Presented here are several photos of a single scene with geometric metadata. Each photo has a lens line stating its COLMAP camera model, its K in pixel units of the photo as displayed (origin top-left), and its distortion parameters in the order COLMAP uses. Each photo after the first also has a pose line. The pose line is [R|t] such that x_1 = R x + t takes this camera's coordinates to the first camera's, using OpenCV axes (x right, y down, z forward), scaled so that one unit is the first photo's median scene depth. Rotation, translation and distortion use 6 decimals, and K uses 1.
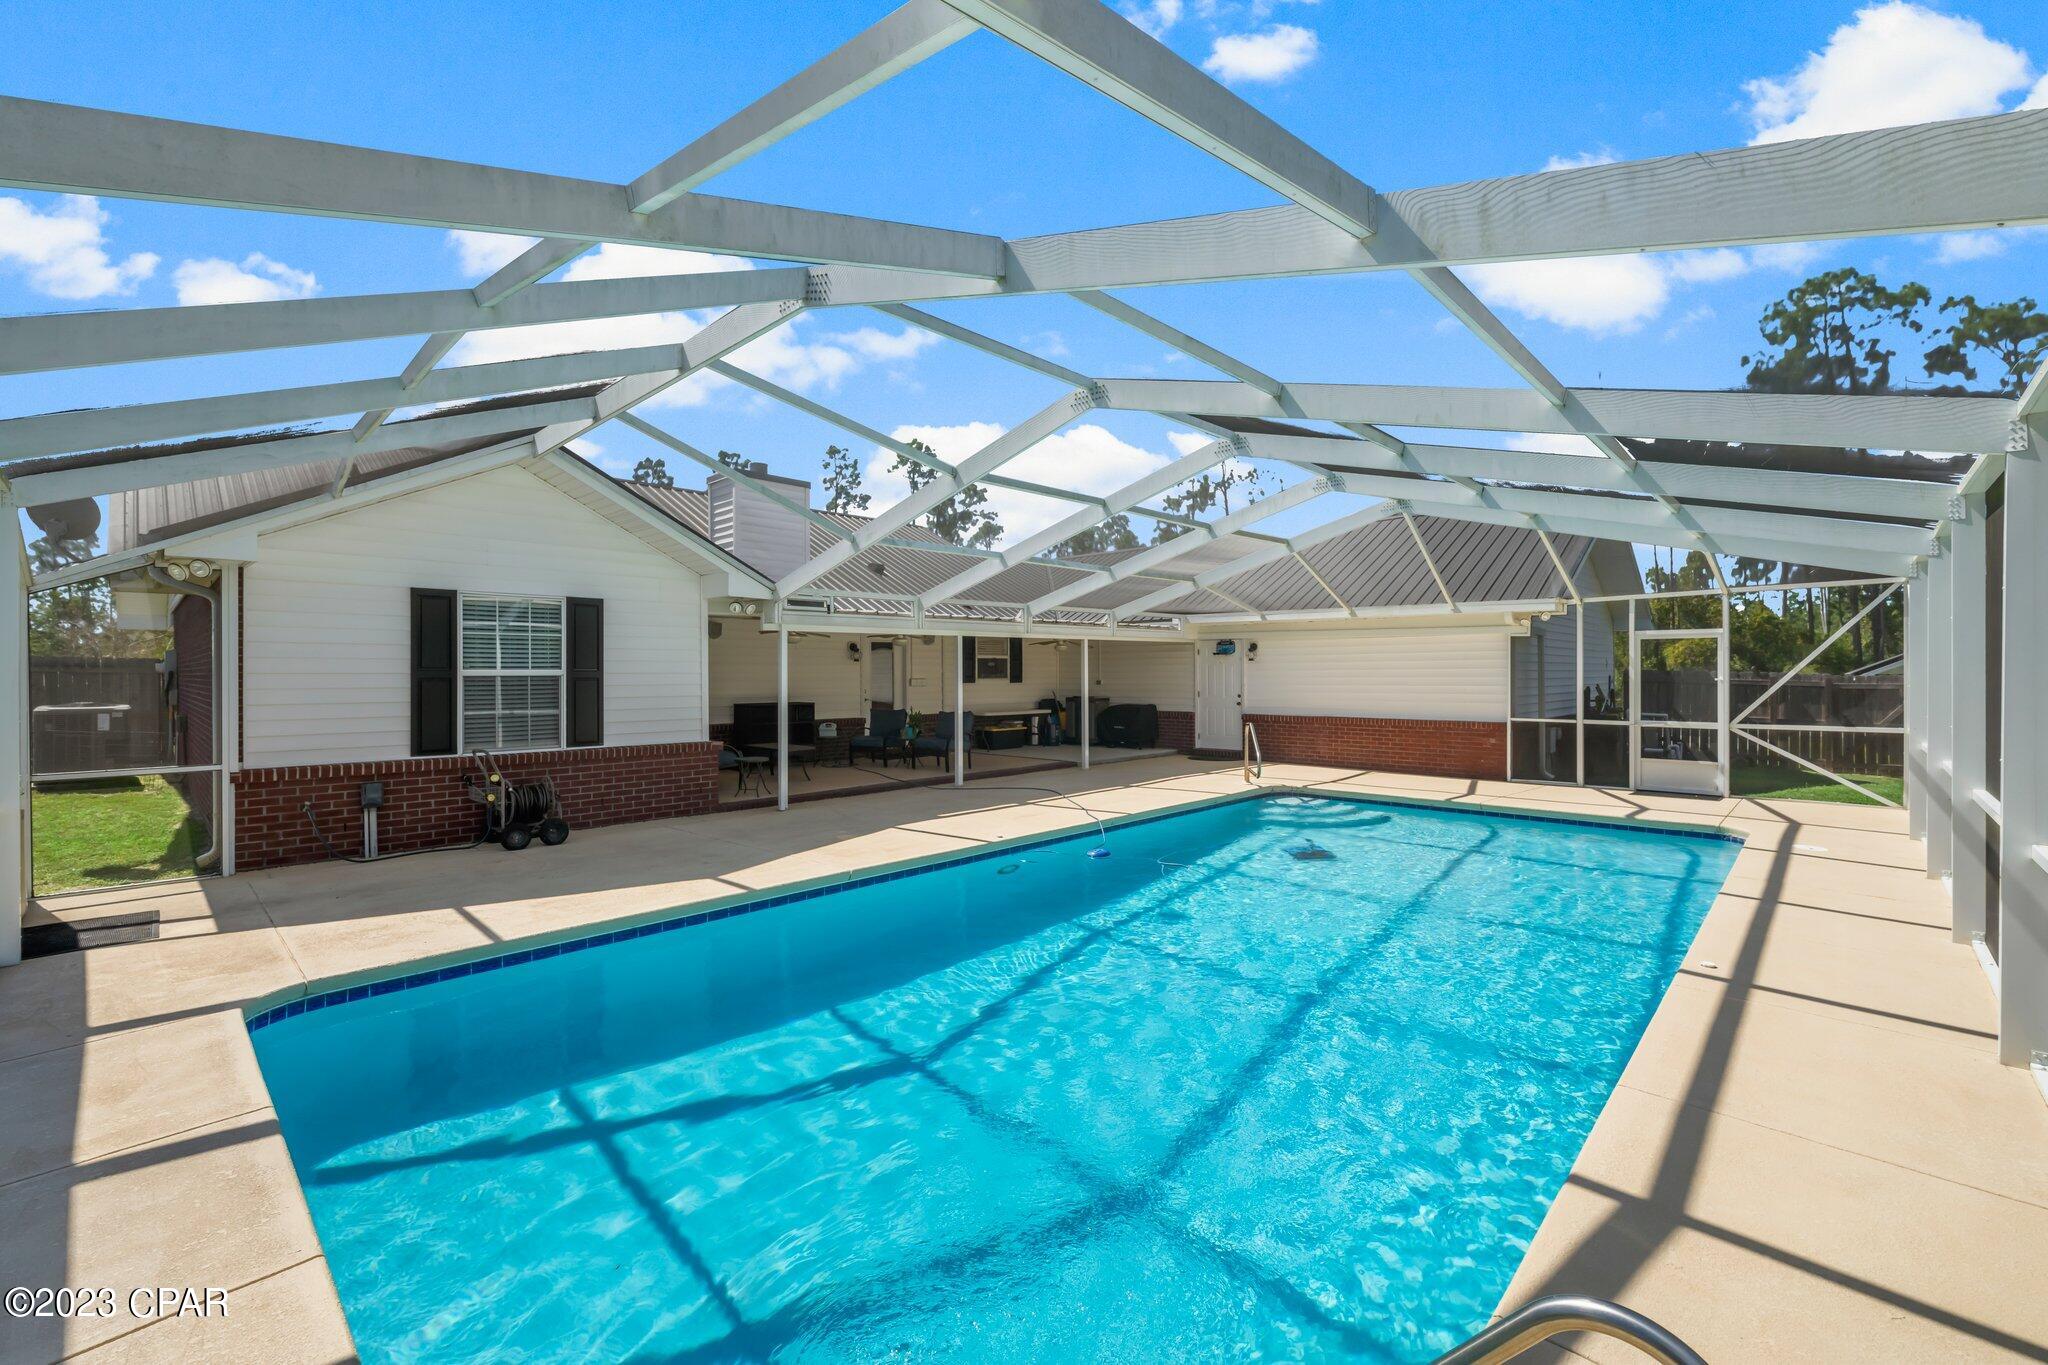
lens RADIAL K [[873.4, 0, 1019.2], [0, 873.4, 678.2], [0, 0, 1]] dist [-0.003103, 0.000013]
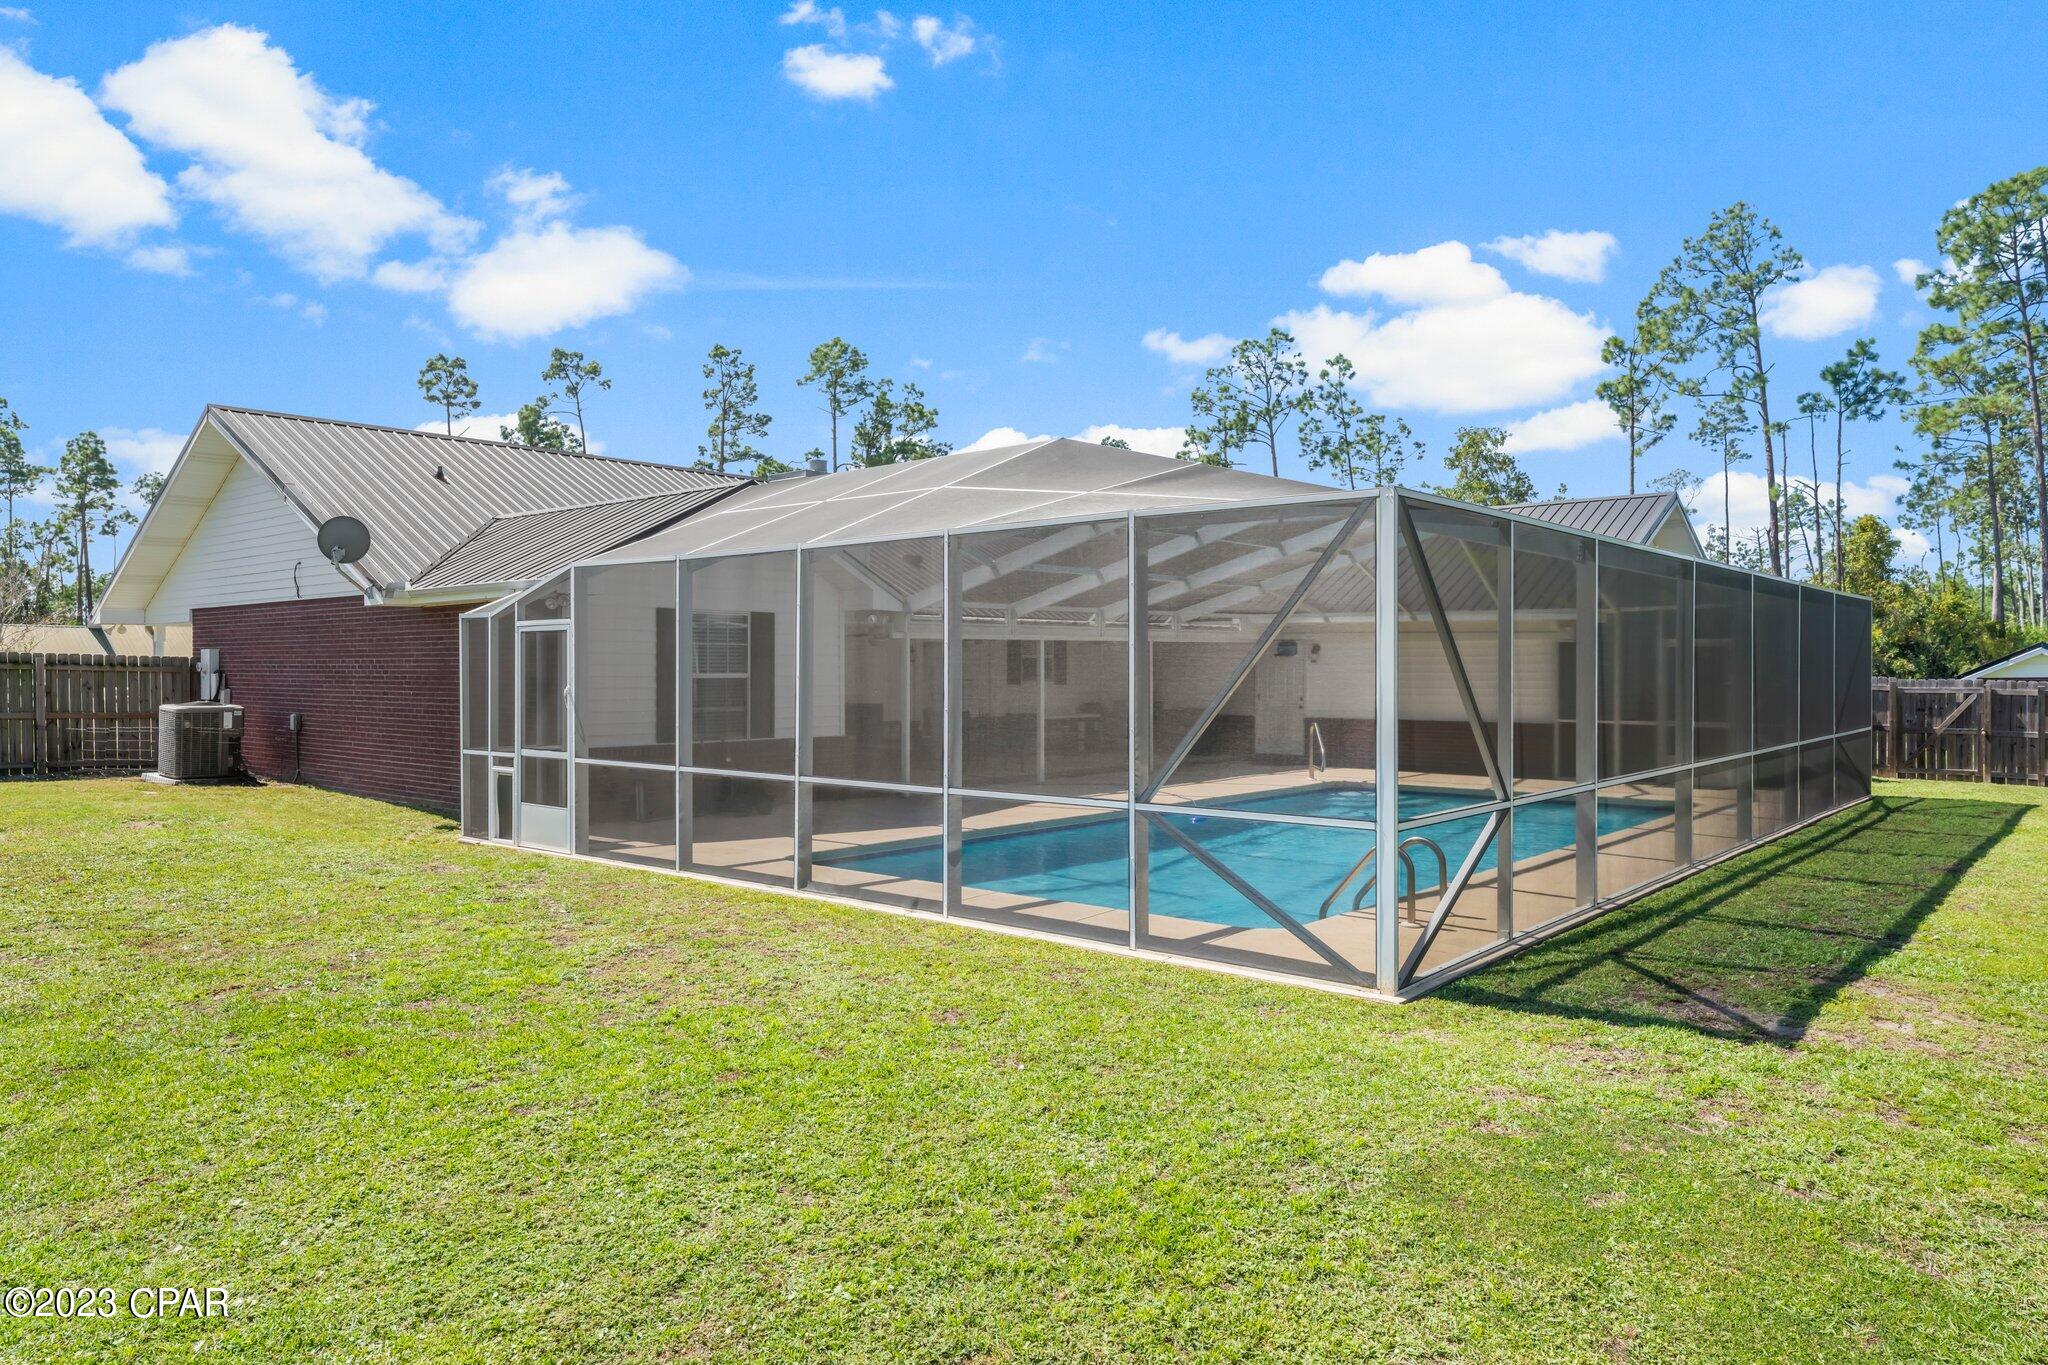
lens RADIAL K [[1369.5, 0, 1027.9], [0, 1369.5, 672.8], [0, 0, 1]] dist [0.010068, 0.000620]
pose [[0.997950, 0.003962, 0.063879, -0.151968], [-0.003808, 0.999990, -0.002527, -0.004046], [-0.063888, 0.002278, 0.997954, -0.511005]]
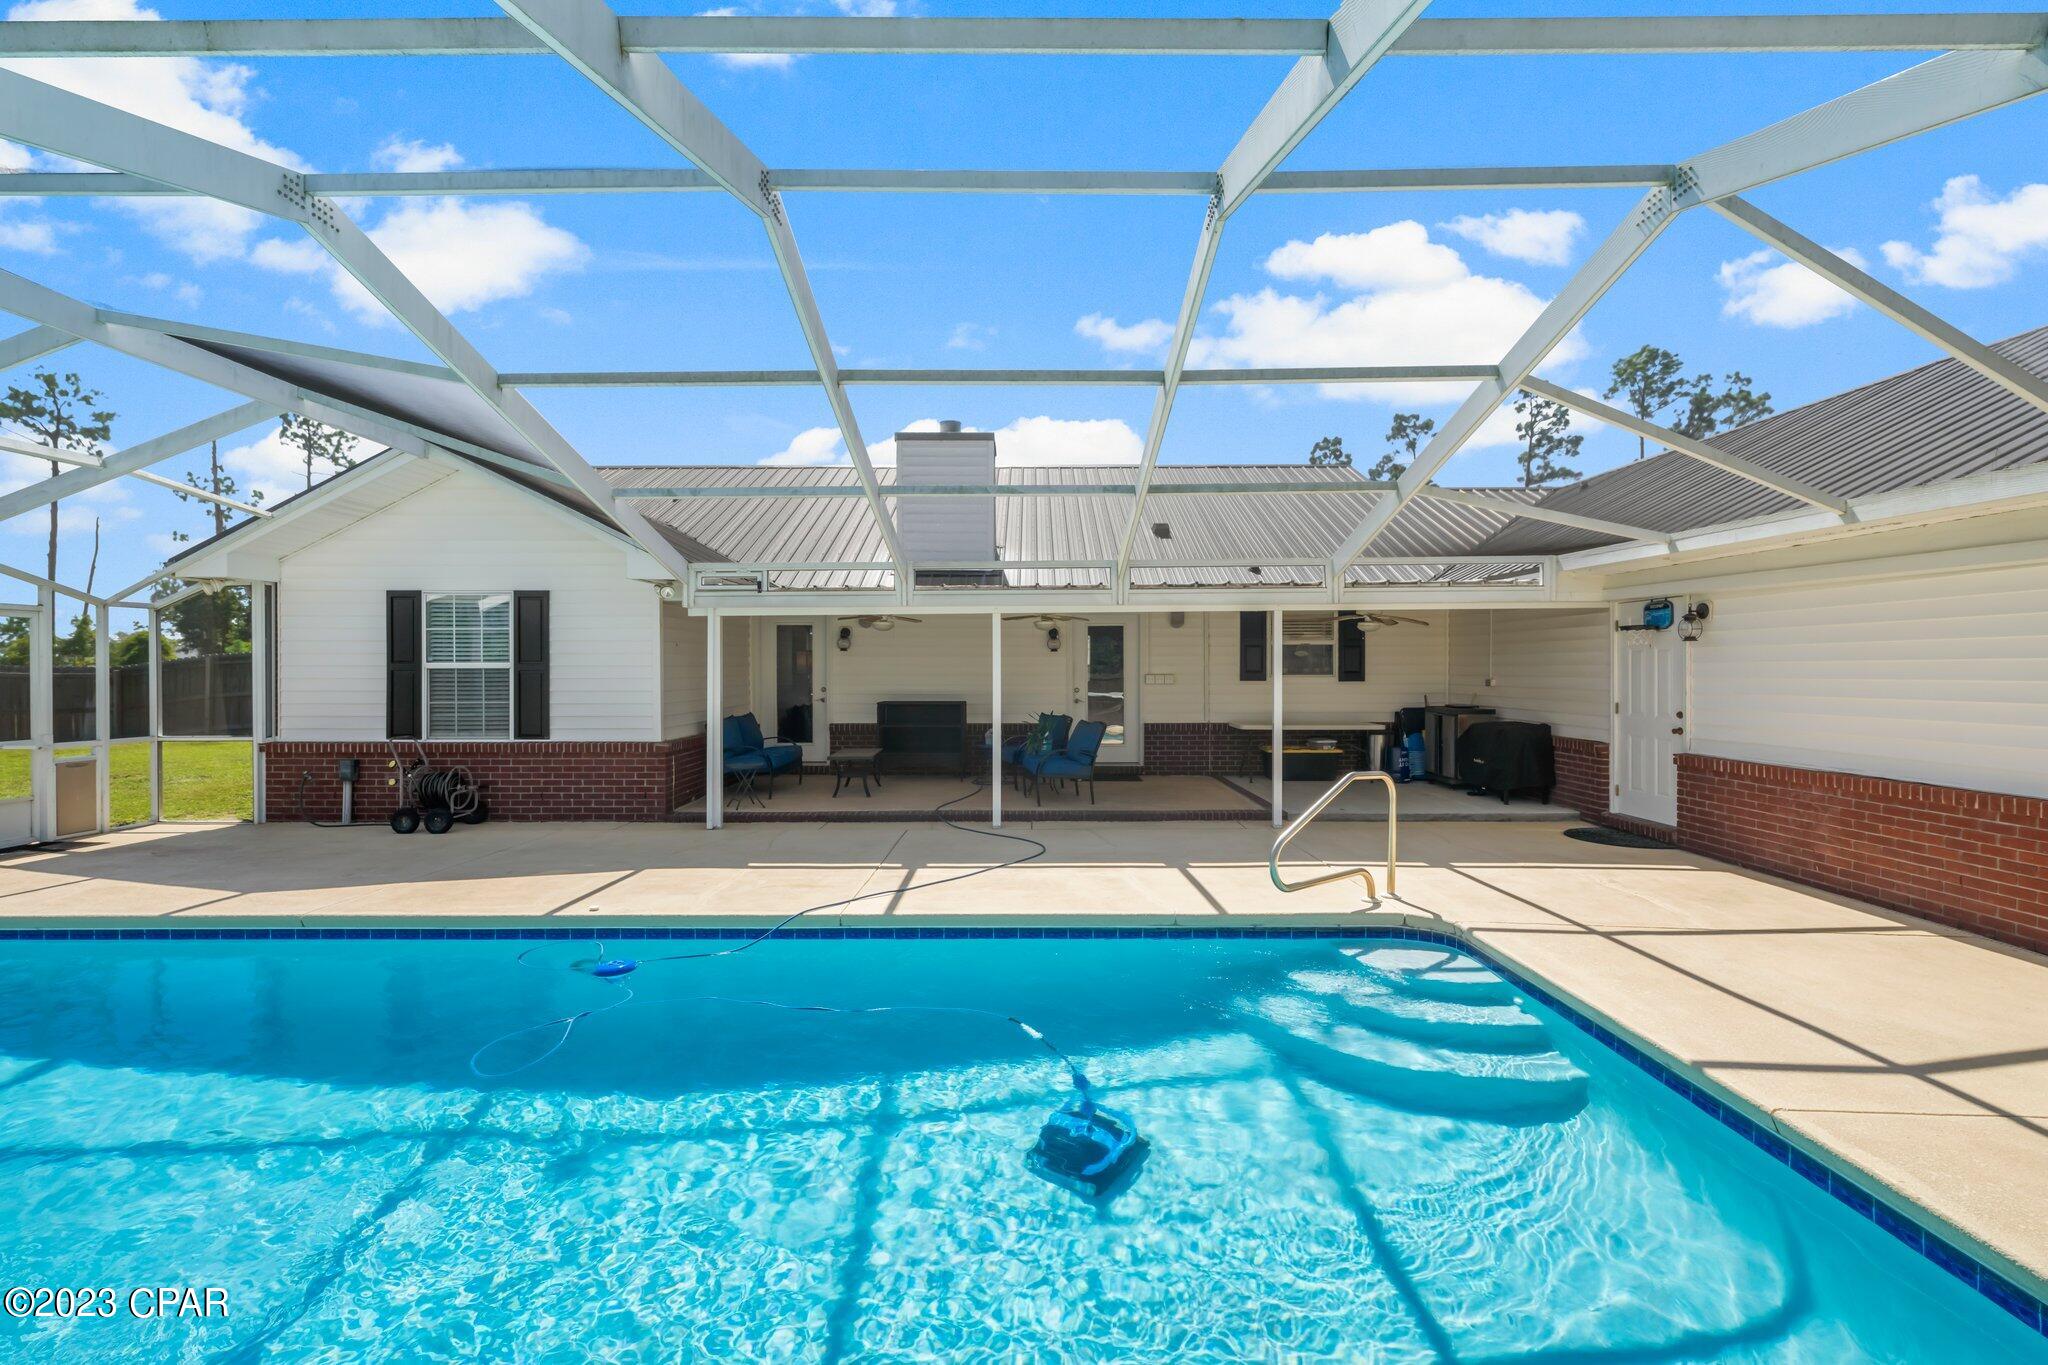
lens RADIAL K [[912.2, 0, 1034.2], [0, 912.2, 687.3], [0, 0, 1]] dist [0.001048, -0.000573]
pose [[0.687298, 0.018967, -0.726128, 0.387983], [-0.005403, 0.999765, 0.021000, -0.004026], [0.726356, -0.010510, 0.687239, 0.411009]]
